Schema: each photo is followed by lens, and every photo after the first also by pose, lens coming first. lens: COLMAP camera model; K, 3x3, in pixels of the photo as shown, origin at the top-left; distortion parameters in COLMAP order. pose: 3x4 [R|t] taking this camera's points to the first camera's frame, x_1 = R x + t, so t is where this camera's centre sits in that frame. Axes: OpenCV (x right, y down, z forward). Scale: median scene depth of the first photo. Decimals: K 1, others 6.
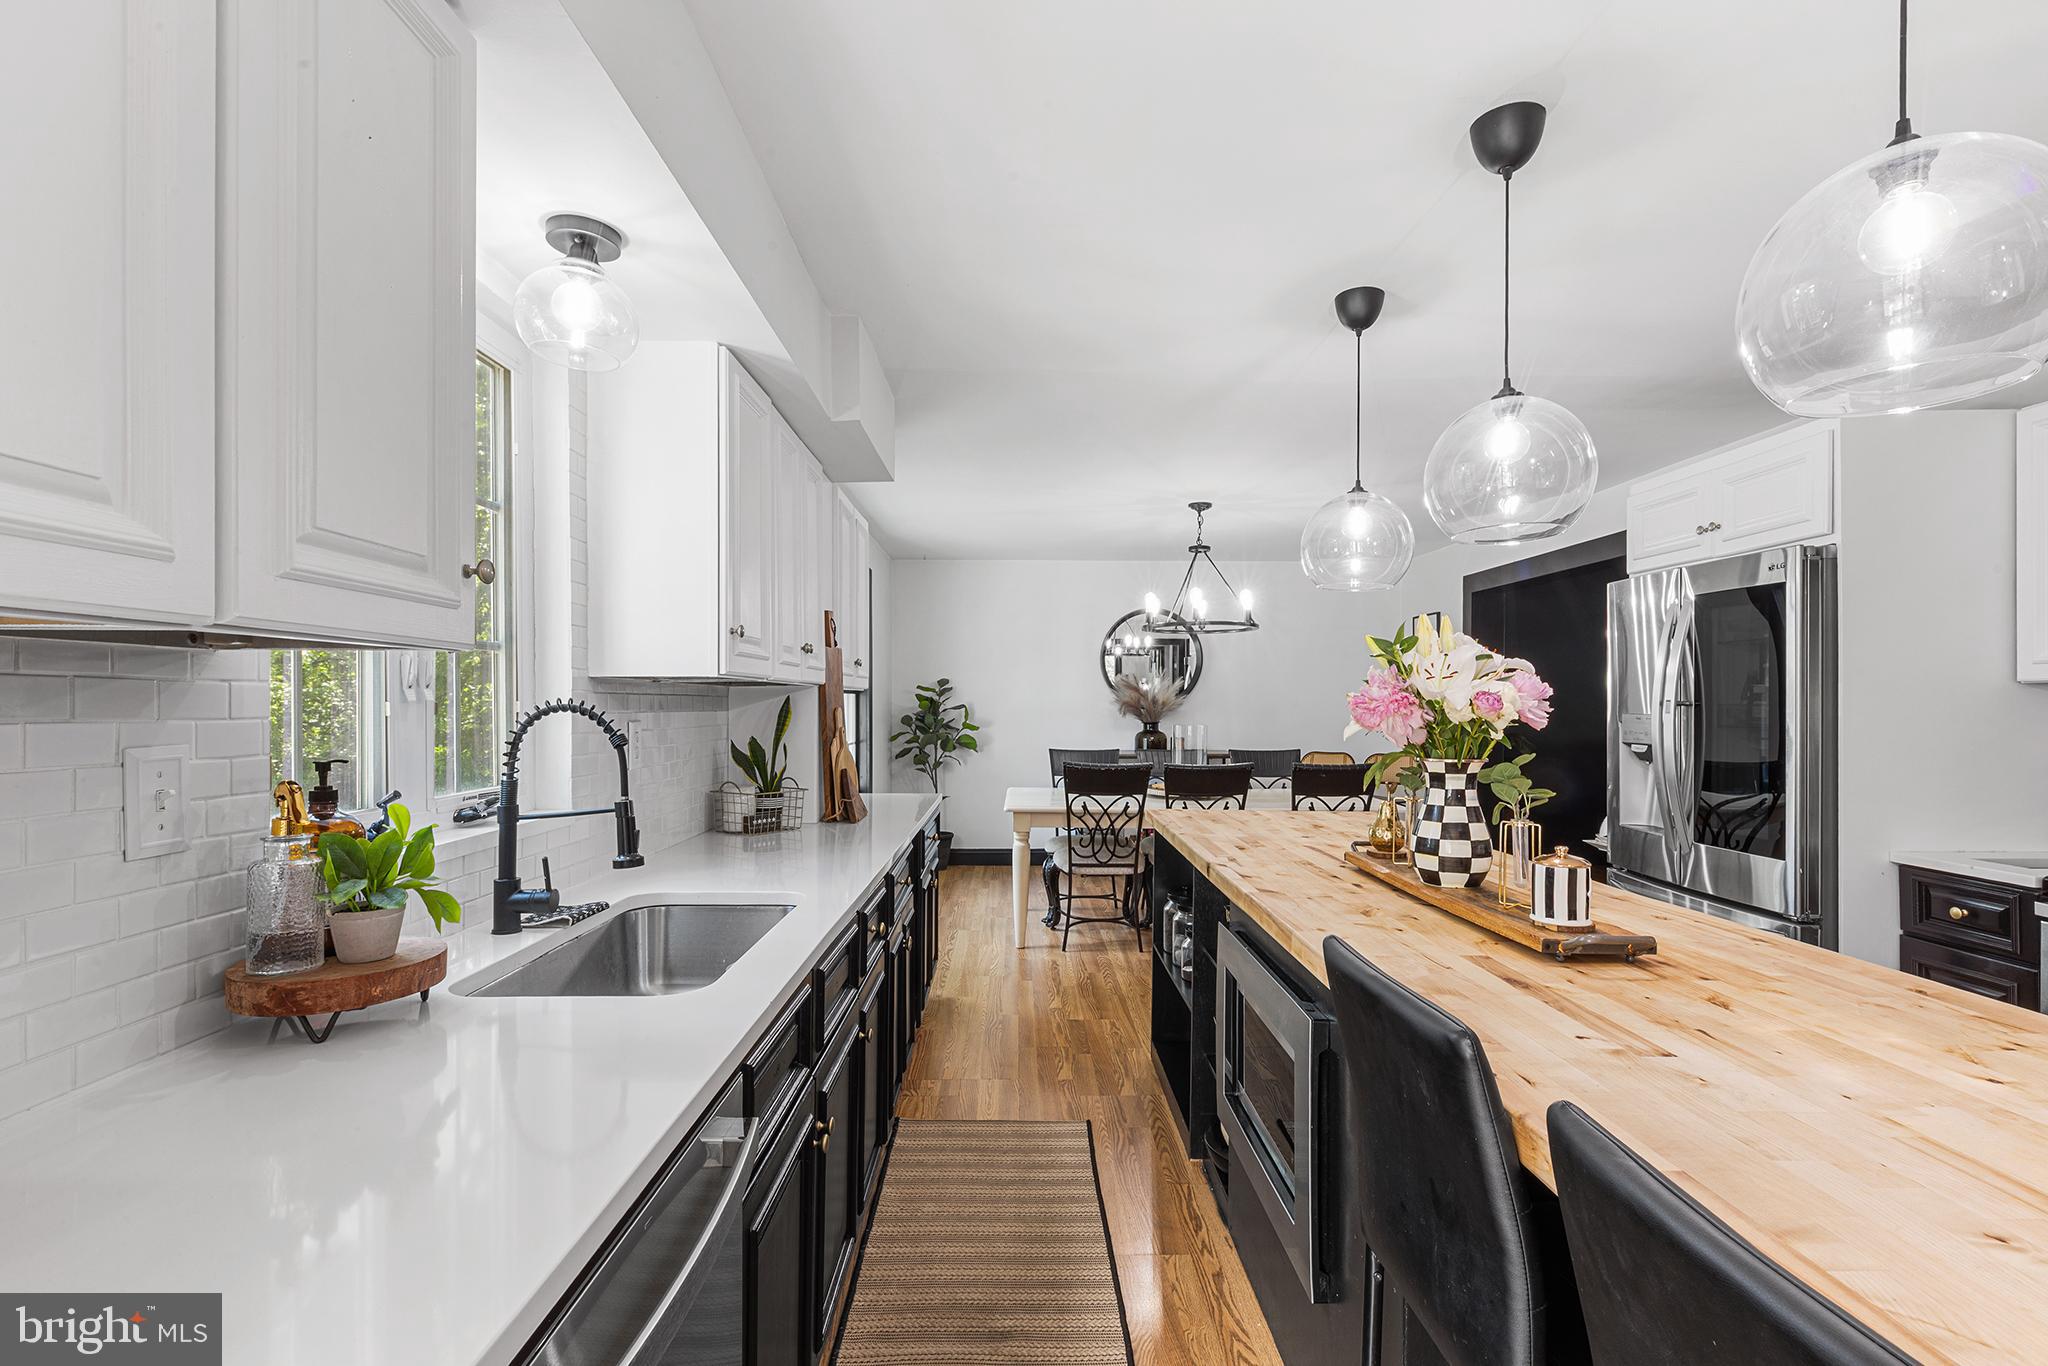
lens RADIAL K [[936.6, 0, 1028.4], [0, 936.6, 703.1], [0, 0, 1]] dist [0.001871, -0.000333]
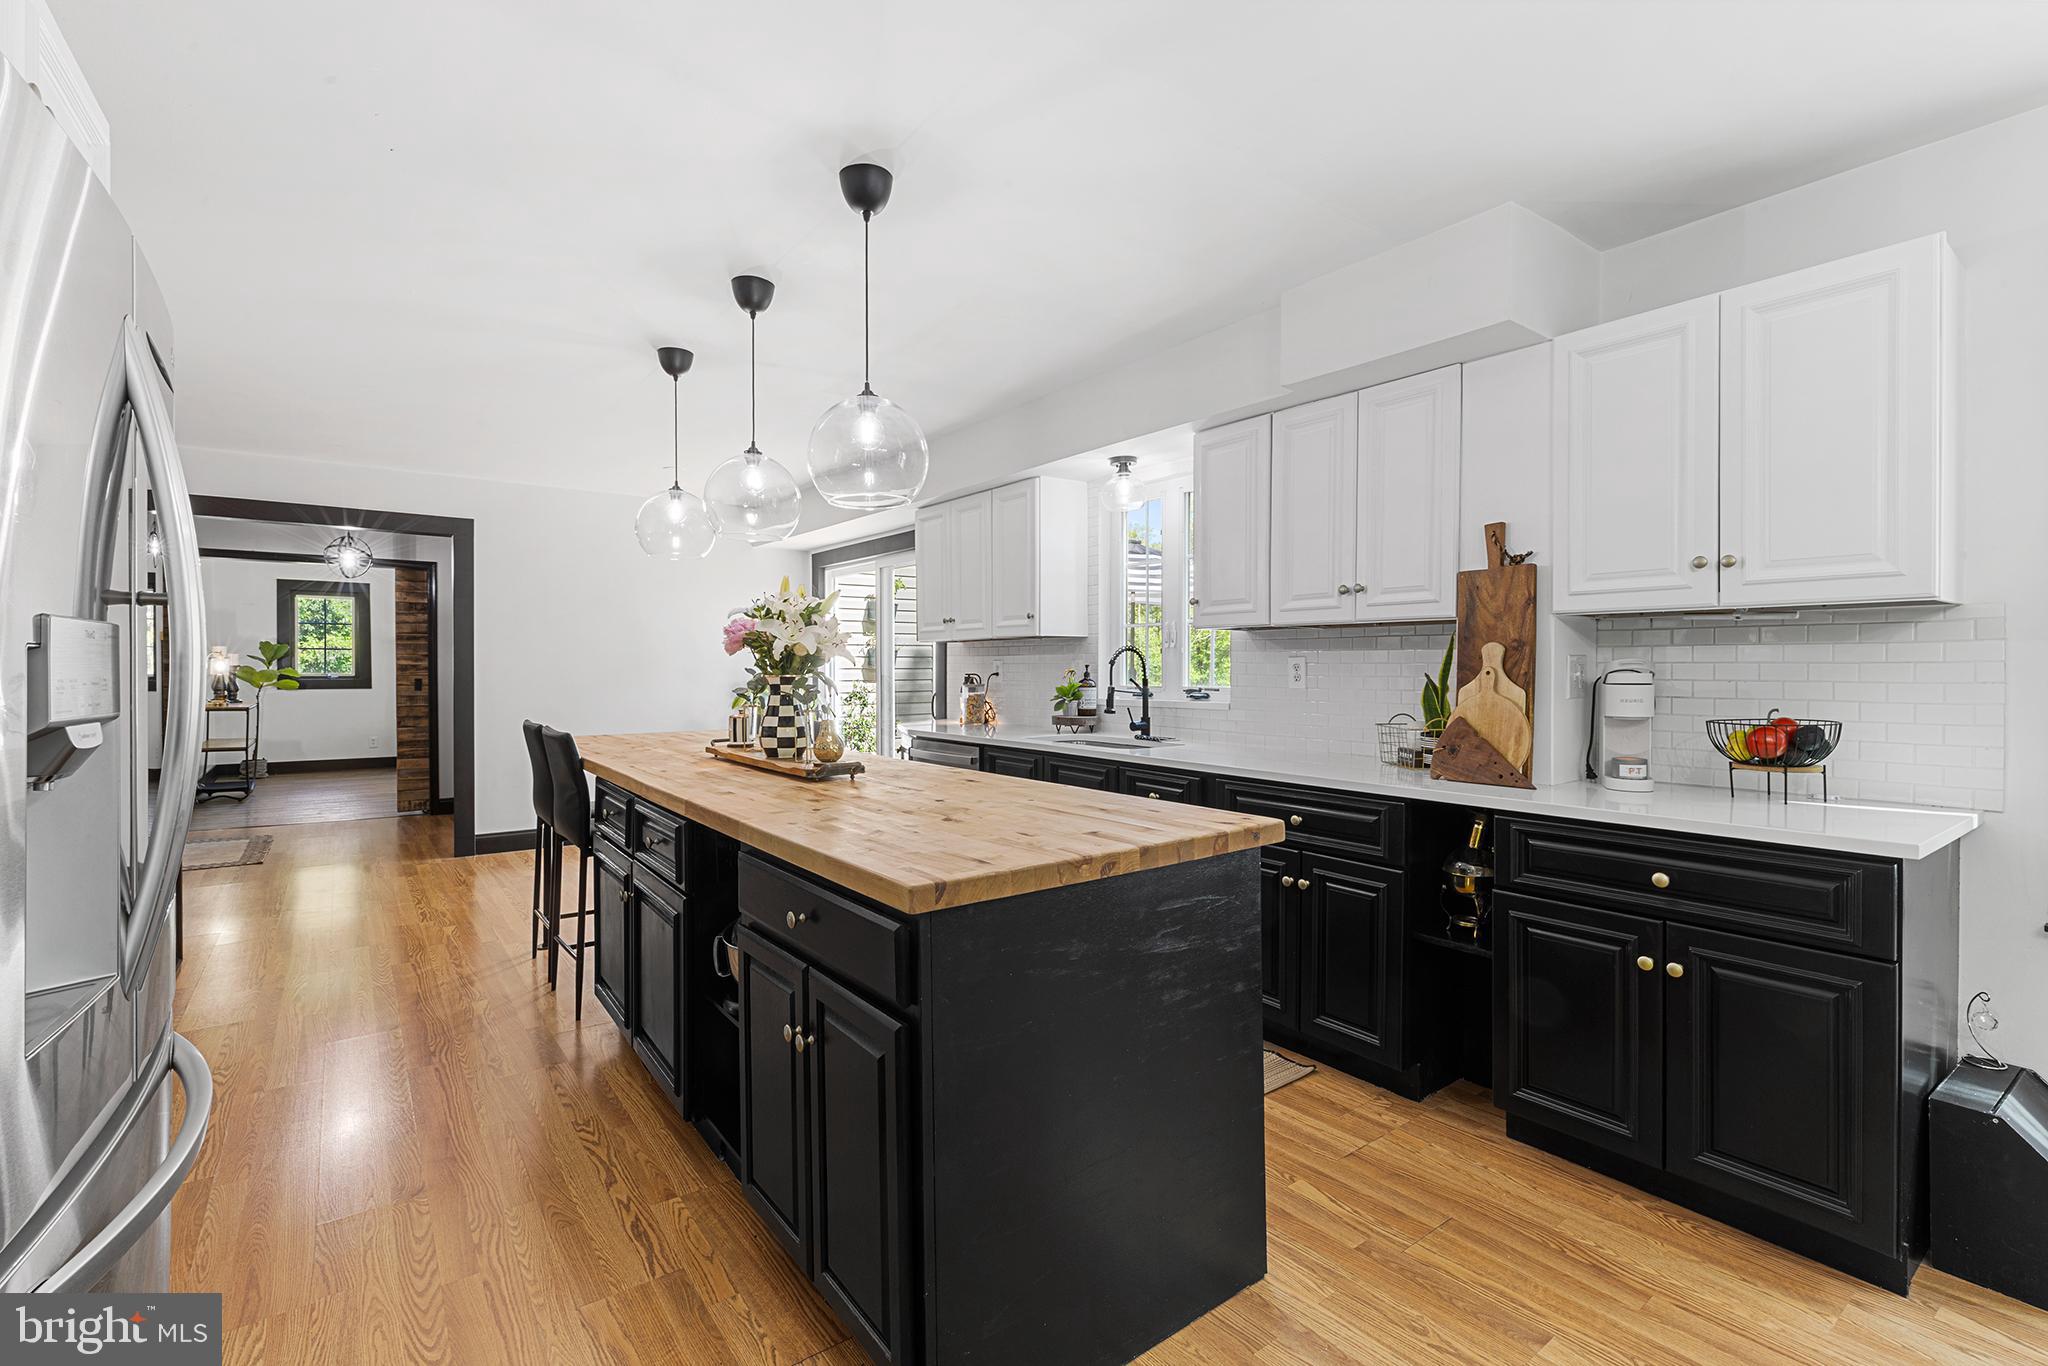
lens RADIAL K [[919.2, 0, 1025.4], [0, 919.2, 666.2], [0, 0, 1]] dist [0.003099, 0.000375]
pose [[-0.811730, -0.001523, -0.584031, 0.636108], [-0.001552, 0.999999, -0.000451, 0.028540], [0.584031, 0.000541, -0.811731, 1.544032]]
